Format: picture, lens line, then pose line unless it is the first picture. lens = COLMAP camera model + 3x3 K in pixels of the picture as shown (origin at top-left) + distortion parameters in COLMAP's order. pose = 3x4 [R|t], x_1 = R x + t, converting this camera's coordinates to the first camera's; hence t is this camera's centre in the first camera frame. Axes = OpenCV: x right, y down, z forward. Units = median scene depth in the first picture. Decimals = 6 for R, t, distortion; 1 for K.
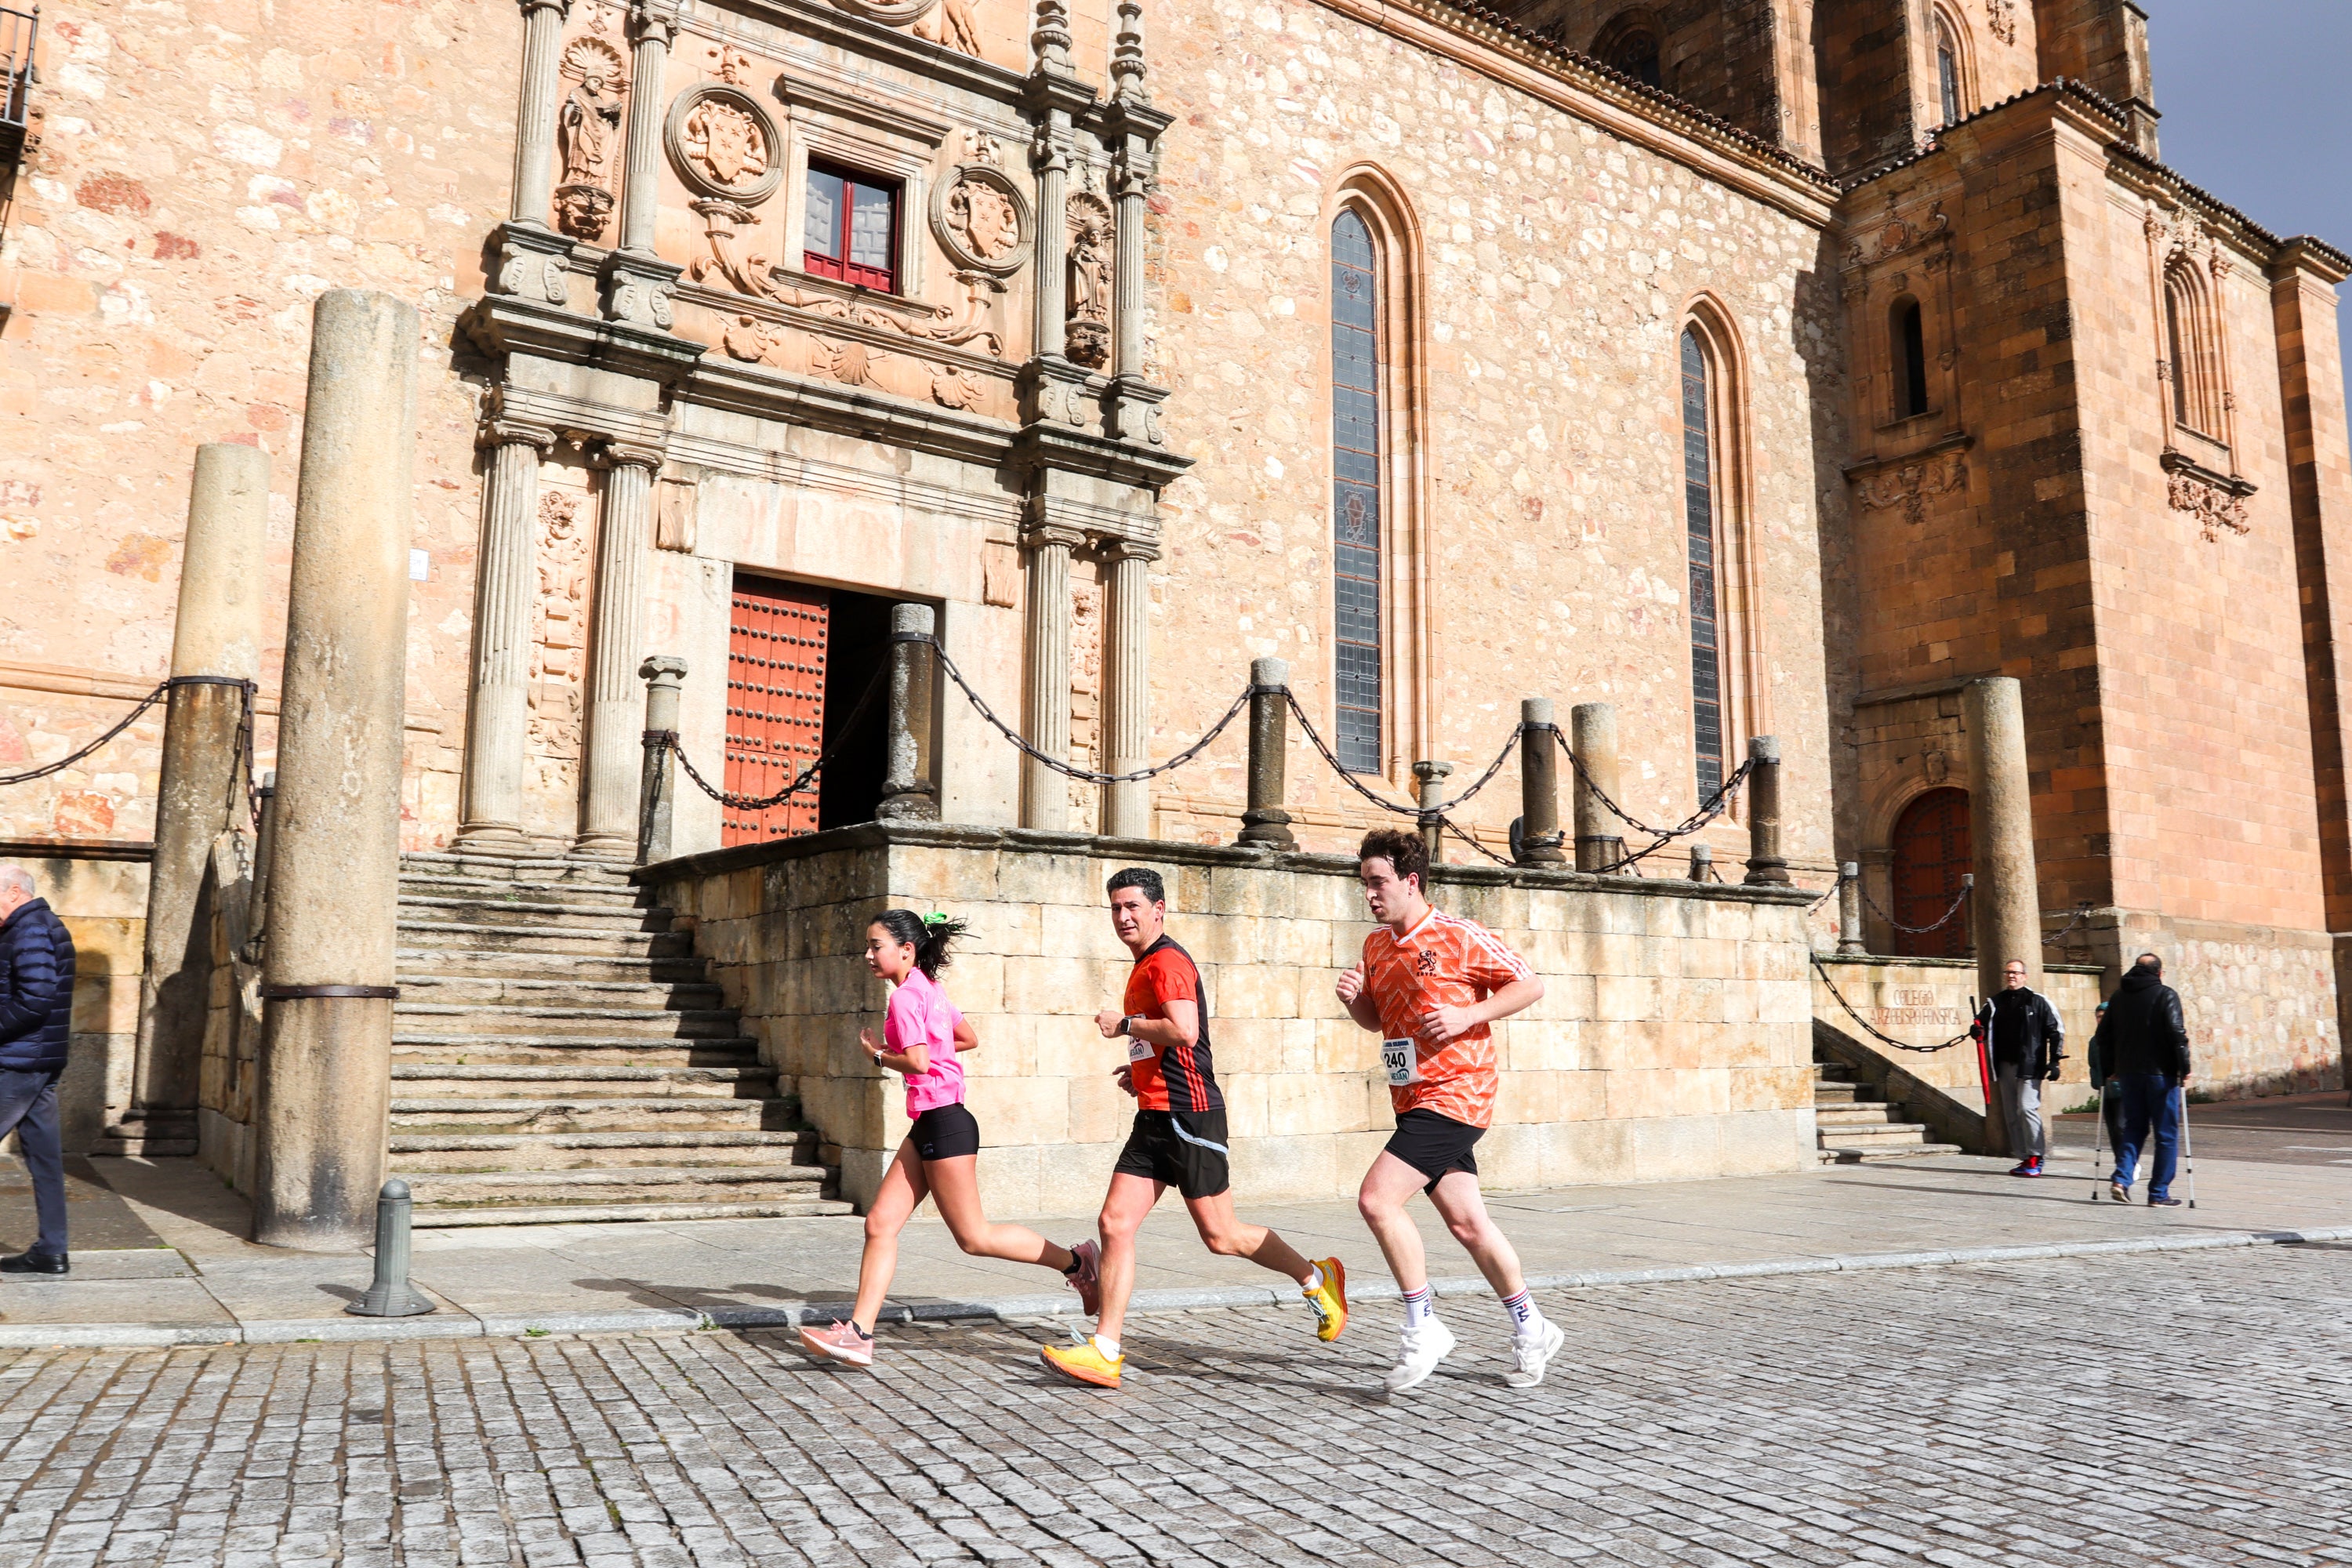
lens RADIAL K [[1834.8, 0, 1163.3], [0, 1834.8, 787.0], [0, 0, 1]] dist [-0.096093, 0.063324]
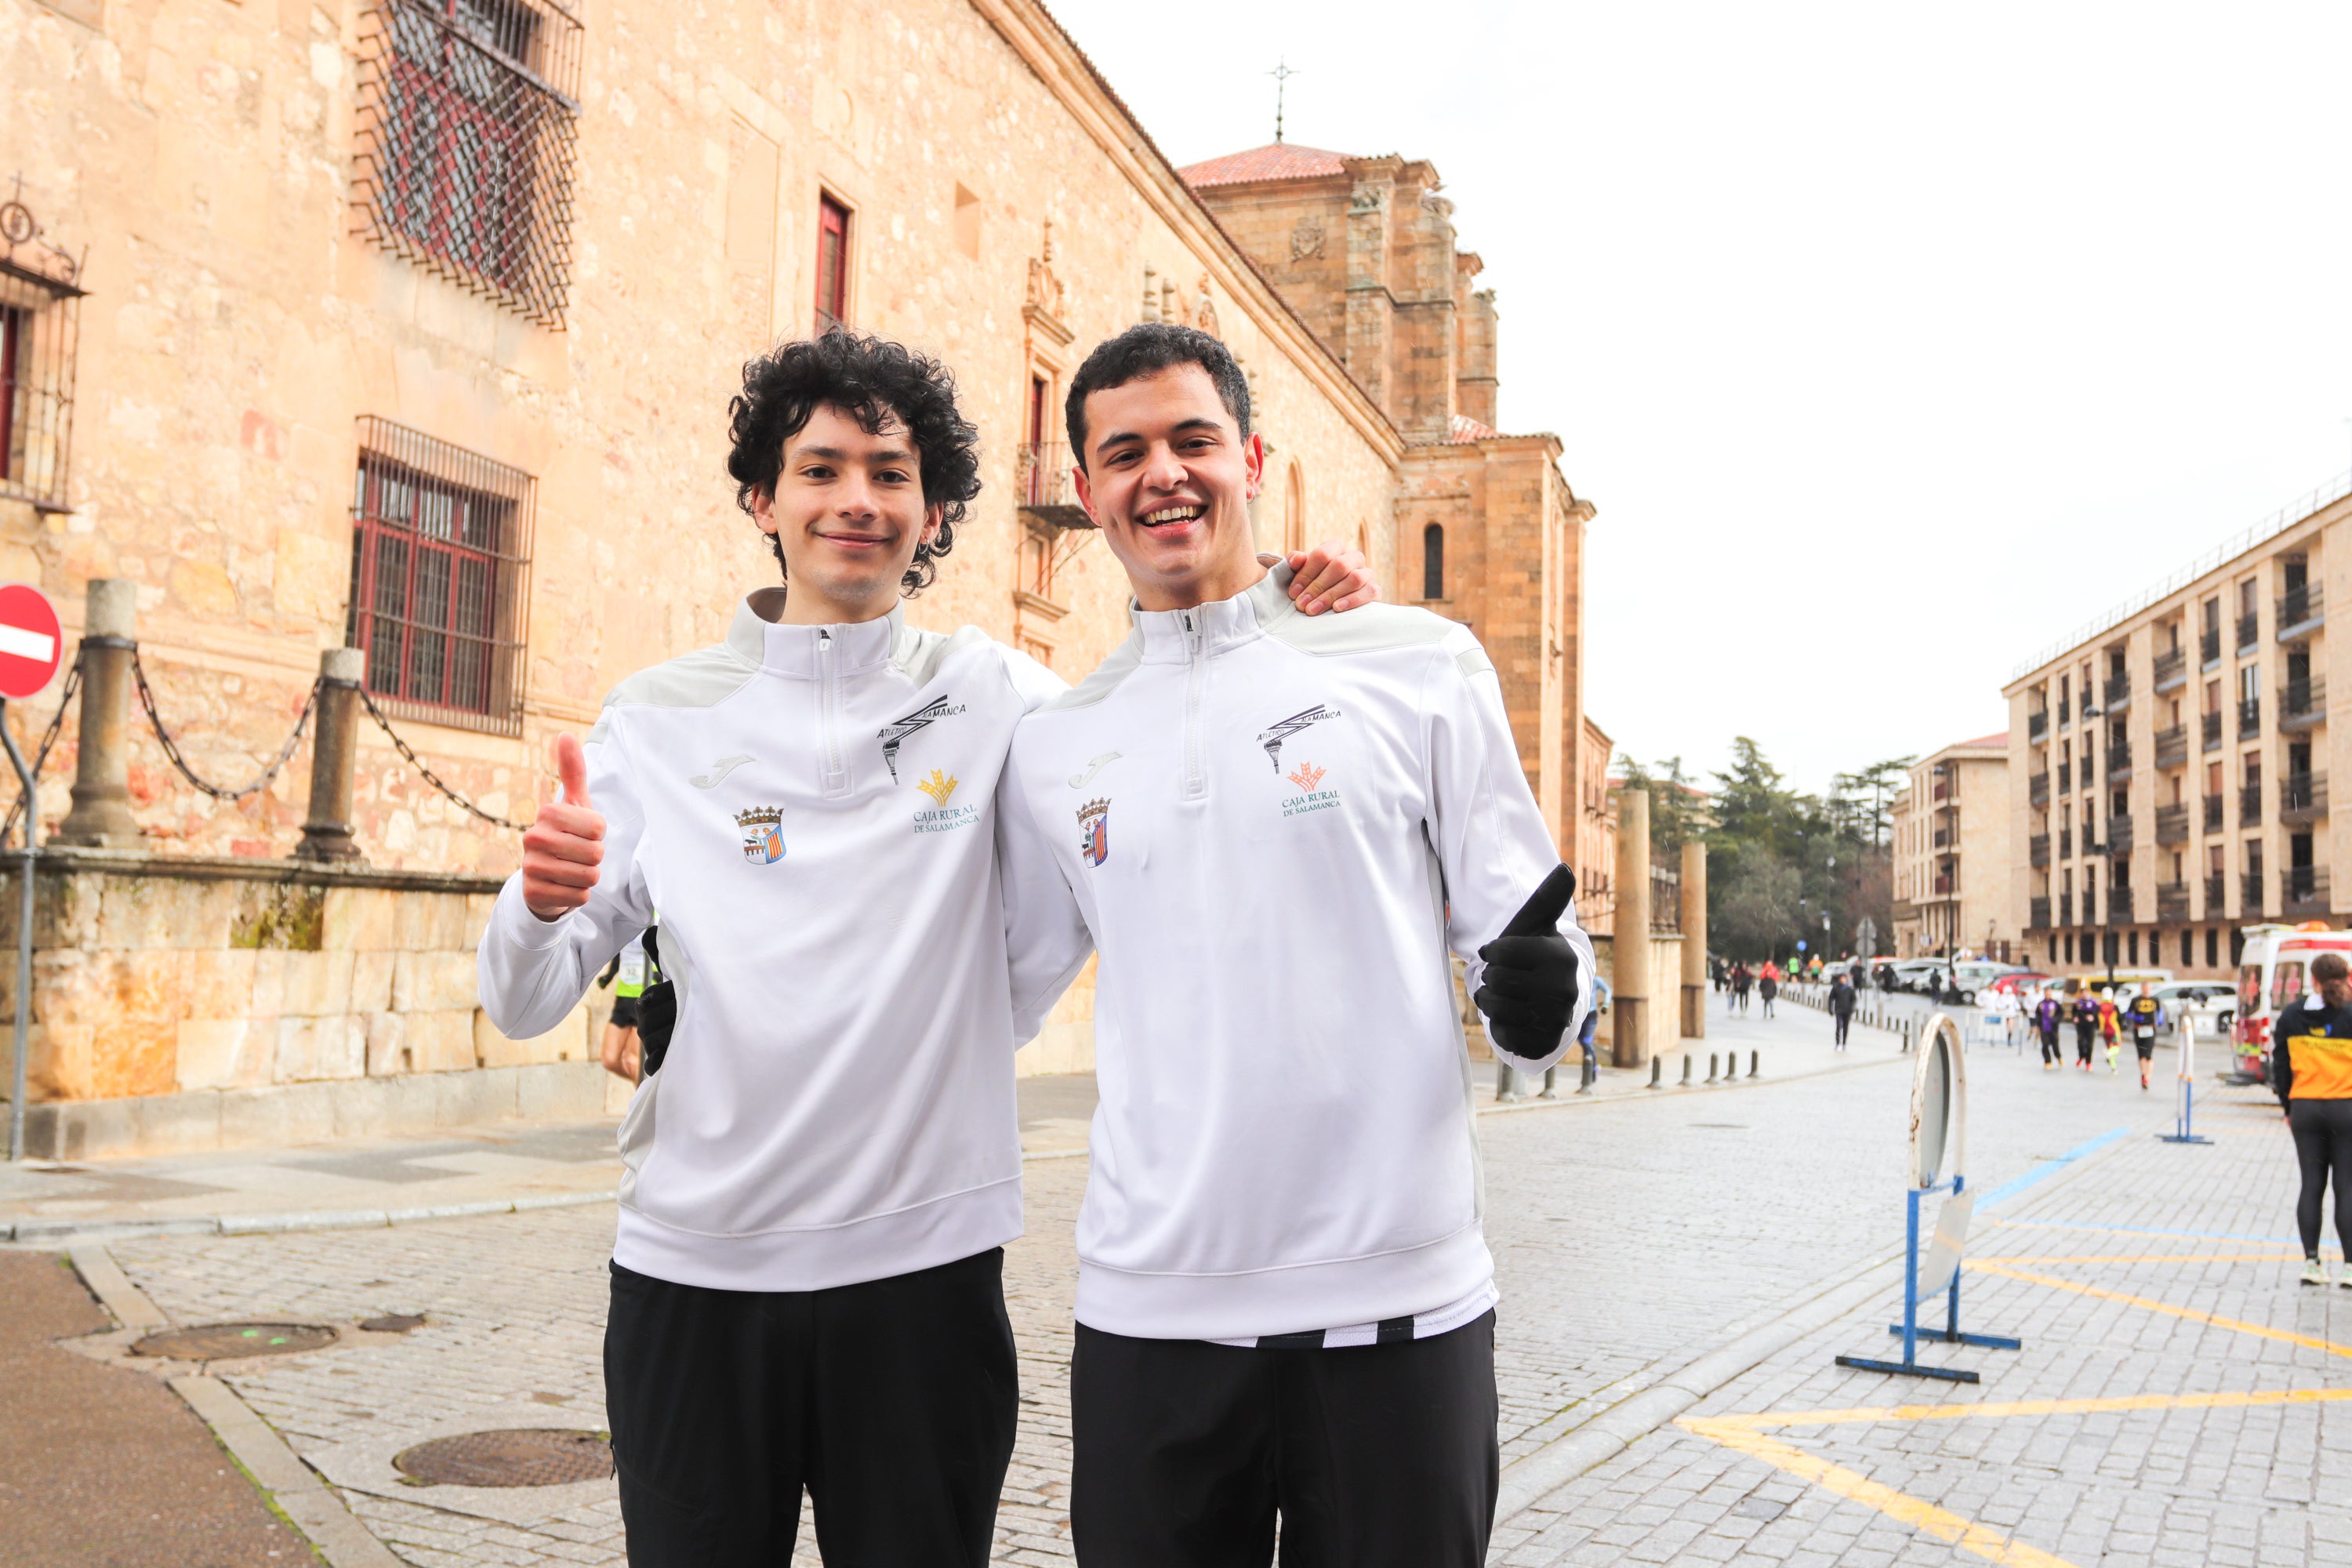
lens RADIAL K [[2112.8, 0, 1176.0], [0, 2112.8, 784.0], [0, 0, 1]] dist [-0.062057, 0.005457]
pose [[0.797767, 0.058453, 0.600126, -1.317979], [-0.107353, 0.993158, 0.045972, -0.142071], [-0.593333, -0.101100, 0.798583, -0.608087]]
